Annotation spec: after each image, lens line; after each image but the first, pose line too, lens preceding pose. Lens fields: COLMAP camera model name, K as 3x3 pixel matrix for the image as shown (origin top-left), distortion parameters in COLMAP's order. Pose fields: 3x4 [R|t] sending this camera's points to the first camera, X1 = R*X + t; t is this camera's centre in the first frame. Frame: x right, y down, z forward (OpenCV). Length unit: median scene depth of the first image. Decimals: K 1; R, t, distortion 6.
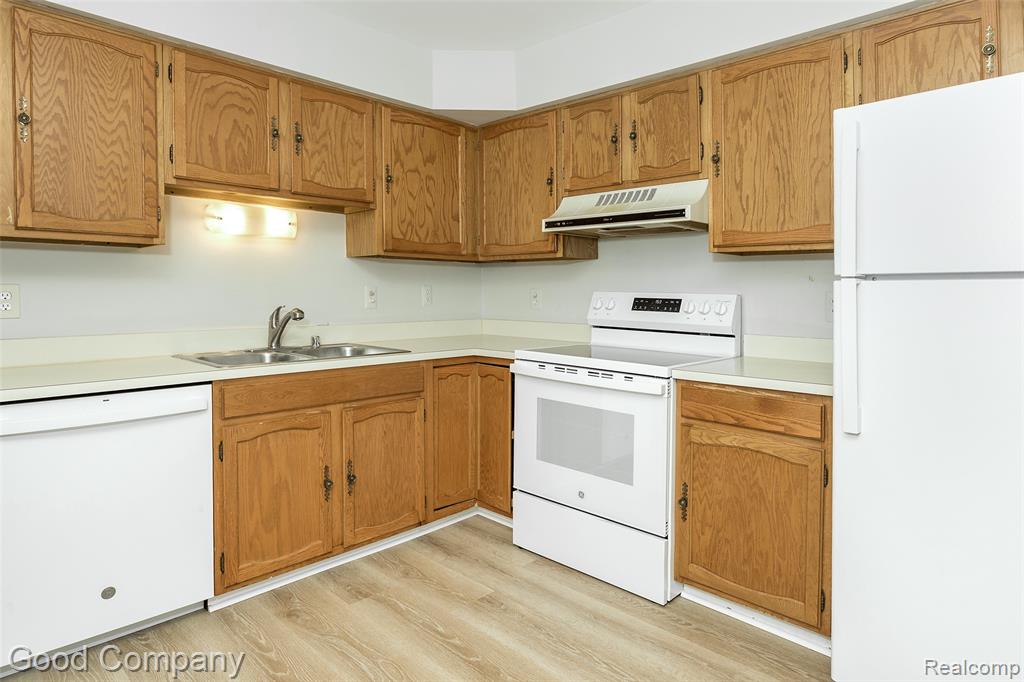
lens RADIAL K [[599.8, 0, 570.4], [0, 599.8, 312.6], [0, 0, 1]] dist [-0.002834, -0.002145]
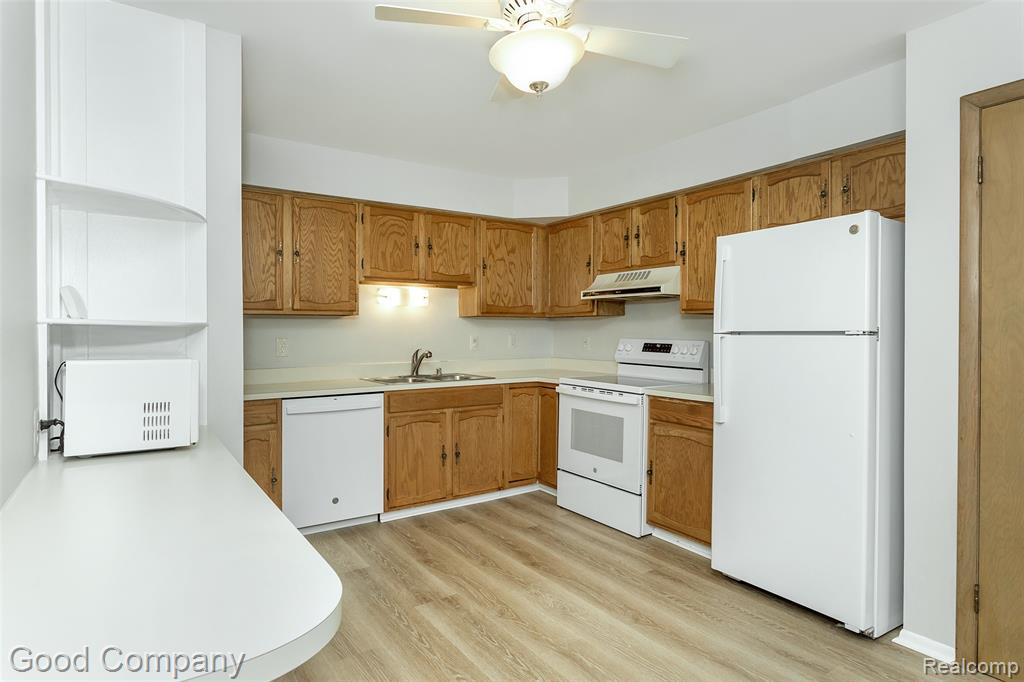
lens RADIAL K [[563.9, 0, 552.1], [0, 563.9, 336.2], [0, 0, 1]] dist [0.002513, -0.000039]
pose [[0.976236, -0.003068, -0.216686, 0.207296], [-0.002447, 0.999680, -0.025178, -0.007814], [0.216694, 0.025110, 0.975917, -0.429268]]
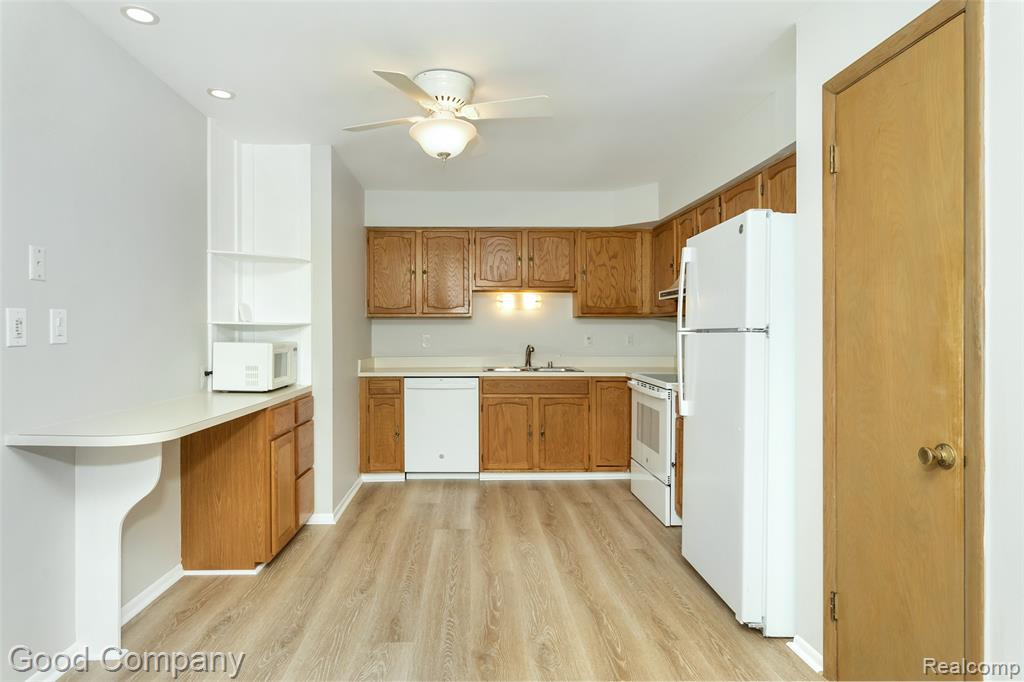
lens RADIAL K [[557.4, 0, 483.1], [0, 557.4, 333.4], [0, 0, 1]] dist [-0.029882, -0.000344]
pose [[0.701099, 0.000547, -0.713064, 0.728460], [-0.024278, 0.999438, -0.023105, -0.001589], [0.712651, 0.033511, 0.700718, -0.381293]]
